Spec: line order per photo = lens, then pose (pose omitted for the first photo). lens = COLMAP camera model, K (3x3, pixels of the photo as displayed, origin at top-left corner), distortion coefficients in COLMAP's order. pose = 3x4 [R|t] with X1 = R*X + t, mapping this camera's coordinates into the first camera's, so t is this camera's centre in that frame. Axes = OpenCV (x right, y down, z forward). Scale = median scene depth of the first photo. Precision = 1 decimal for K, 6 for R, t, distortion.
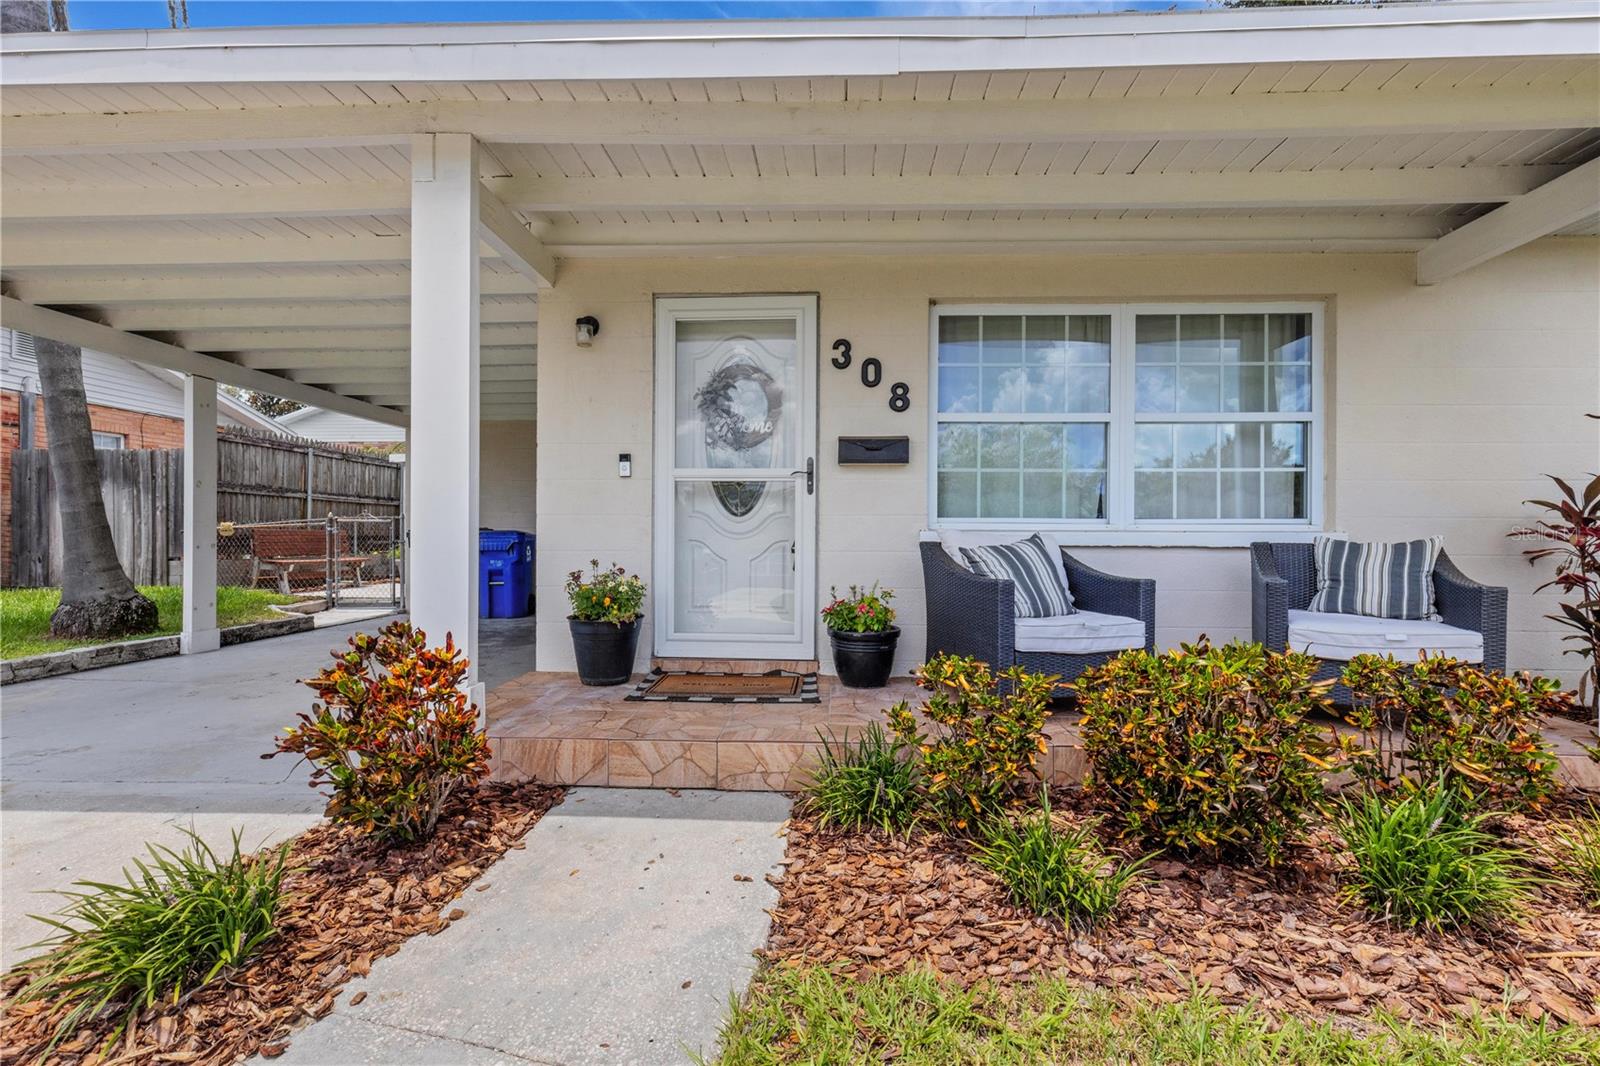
lens RADIAL K [[737.3, 0, 800.4], [0, 737.3, 535.6], [0, 0, 1]] dist [0.000564, 0.000188]
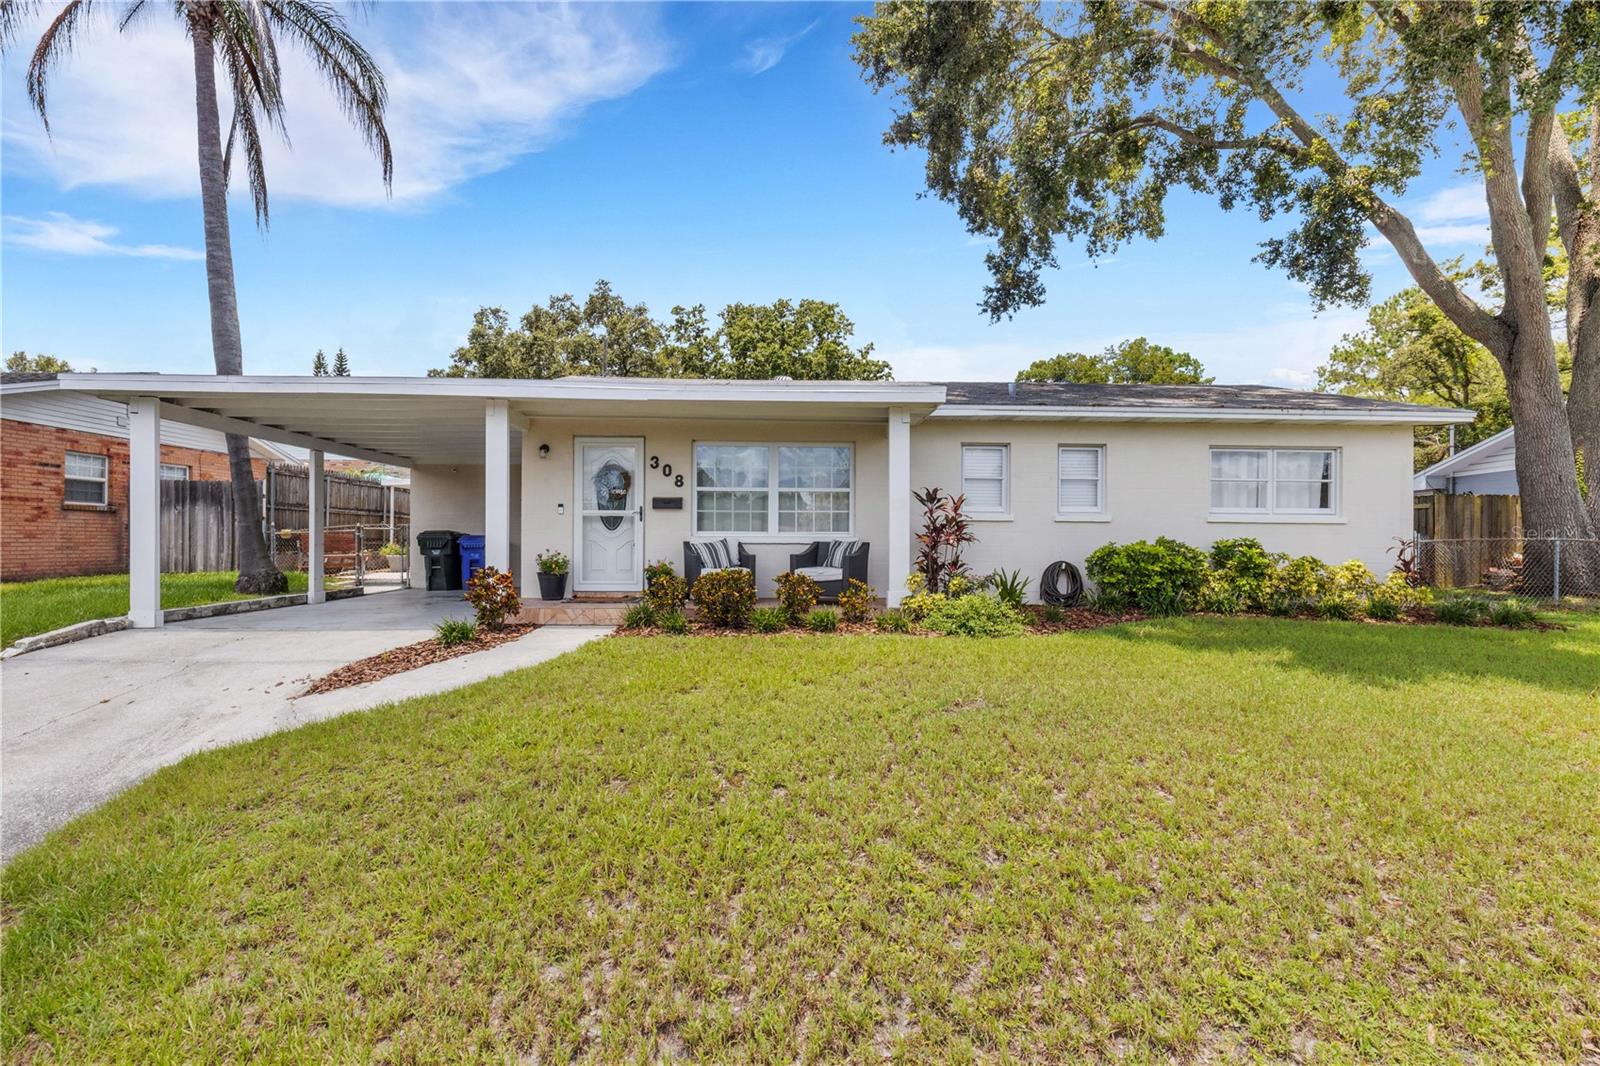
lens RADIAL K [[737.3, 0, 801.4], [0, 737.3, 534.5], [0, 0, 1]] dist [0.000564, 0.000188]
pose [[0.995565, 0.001065, 0.094065, 0.272198], [-0.000637, 0.999989, -0.004578, -0.003099], [-0.094069, 0.004498, 0.995556, -1.263044]]
